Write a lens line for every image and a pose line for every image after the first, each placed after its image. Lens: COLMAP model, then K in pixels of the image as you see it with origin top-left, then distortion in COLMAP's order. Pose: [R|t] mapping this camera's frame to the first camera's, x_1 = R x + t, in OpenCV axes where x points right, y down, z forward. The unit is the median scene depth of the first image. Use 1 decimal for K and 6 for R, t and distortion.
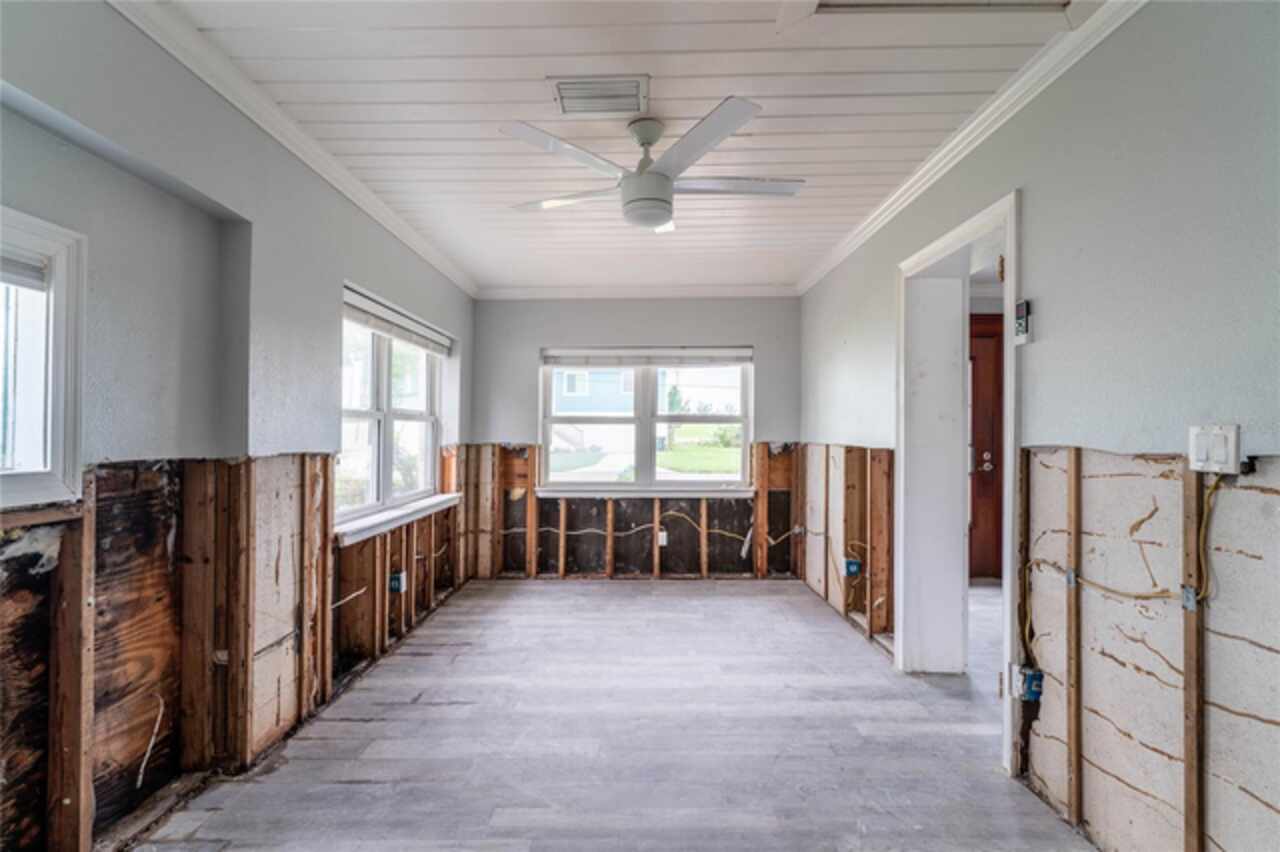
lens RADIAL K [[598.0, 0, 641.3], [0, 598.0, 426.7], [0, 0, 1]] dist [0.001673, 0.000130]
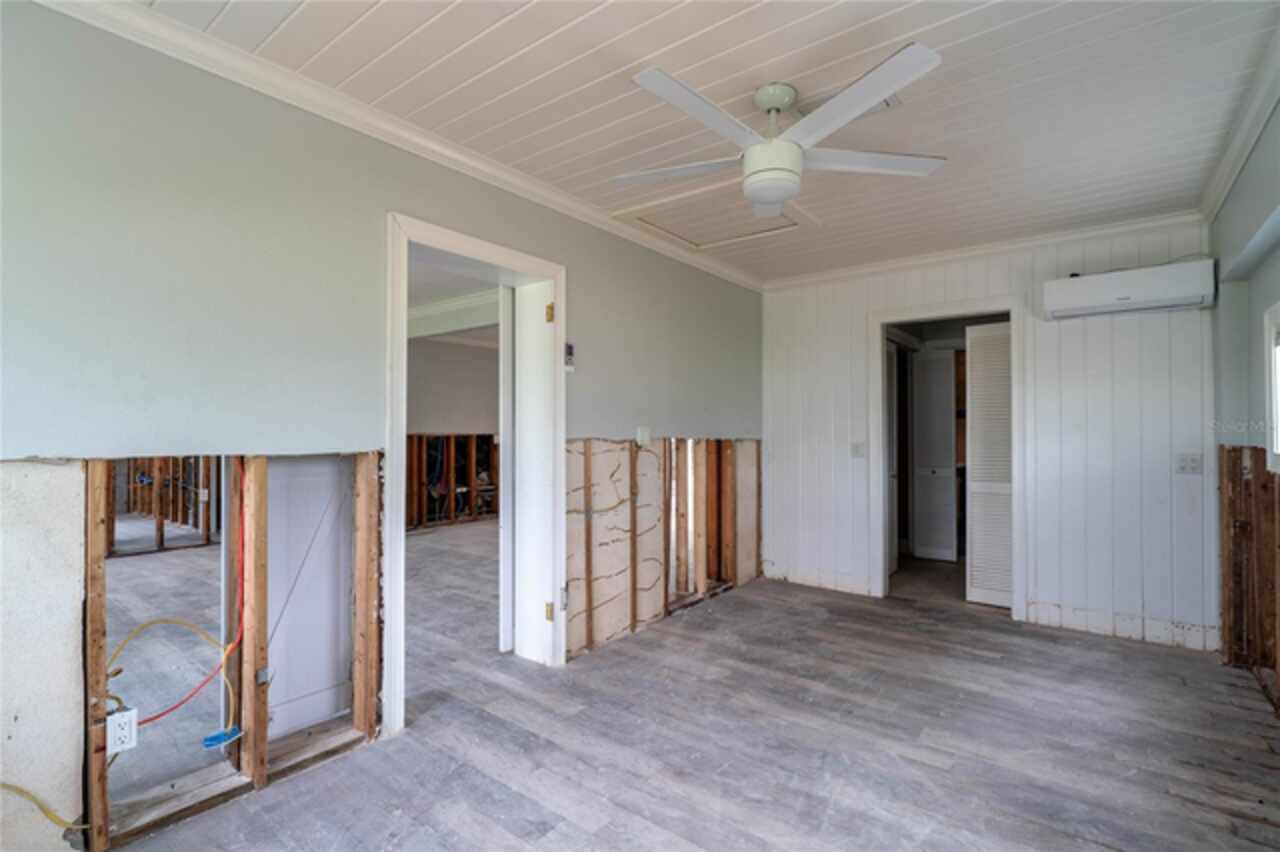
lens RADIAL K [[598.0, 0, 644.9], [0, 598.0, 429.5], [0, 0, 1]] dist [0.001673, 0.000130]
pose [[-0.790810, 0.002255, 0.612058, -0.511182], [-0.005483, 0.999927, -0.010768, 0.025875], [-0.612037, -0.011871, -0.790740, 2.384399]]
